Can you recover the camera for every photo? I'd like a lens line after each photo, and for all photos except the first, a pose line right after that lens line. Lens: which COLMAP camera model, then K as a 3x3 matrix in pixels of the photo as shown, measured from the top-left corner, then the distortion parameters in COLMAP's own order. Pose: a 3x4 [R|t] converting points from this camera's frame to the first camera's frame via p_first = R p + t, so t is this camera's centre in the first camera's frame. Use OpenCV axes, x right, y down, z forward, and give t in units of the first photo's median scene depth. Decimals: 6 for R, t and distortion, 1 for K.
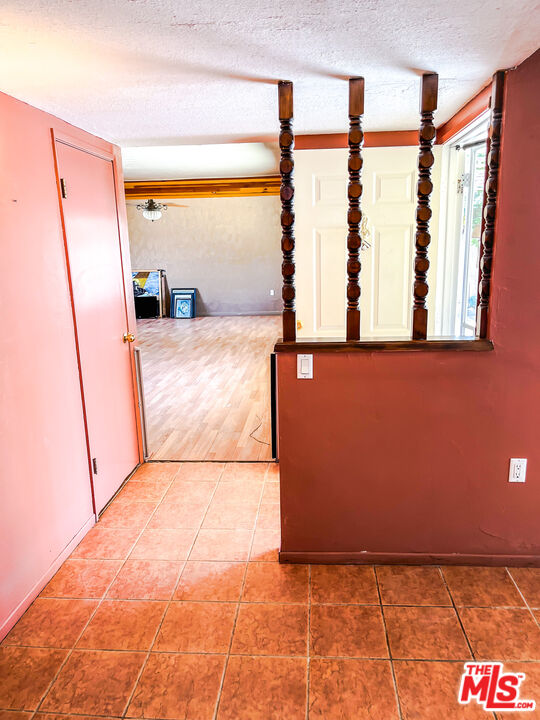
lens RADIAL K [[542.5, 0, 270.0], [0, 542.5, 360.0], [0, 0, 1]] dist [0.055289, -0.104111]
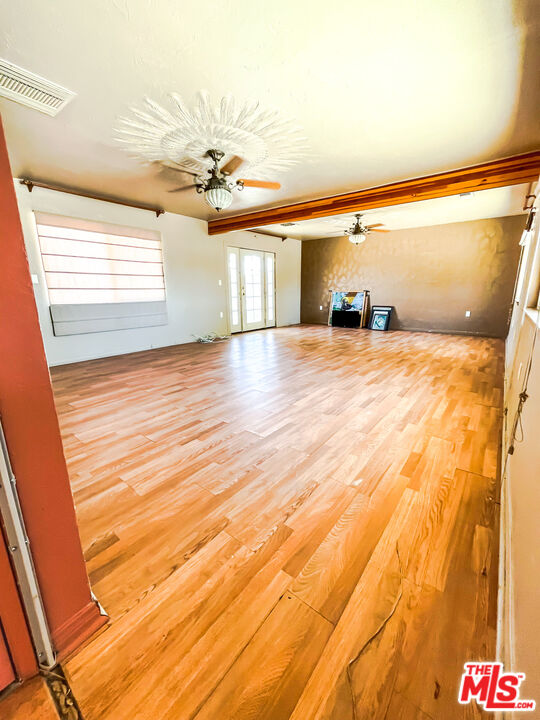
lens RADIAL K [[294.1, 0, 270.0], [0, 294.1, 360.0], [0, 0, 1]] dist [-0.000830, 0.000109]
pose [[0.836463, 0.145882, -0.528250, -0.003500], [-0.127849, 0.989267, 0.070752, -0.031211], [0.532902, 0.008355, 0.846136, 0.368016]]
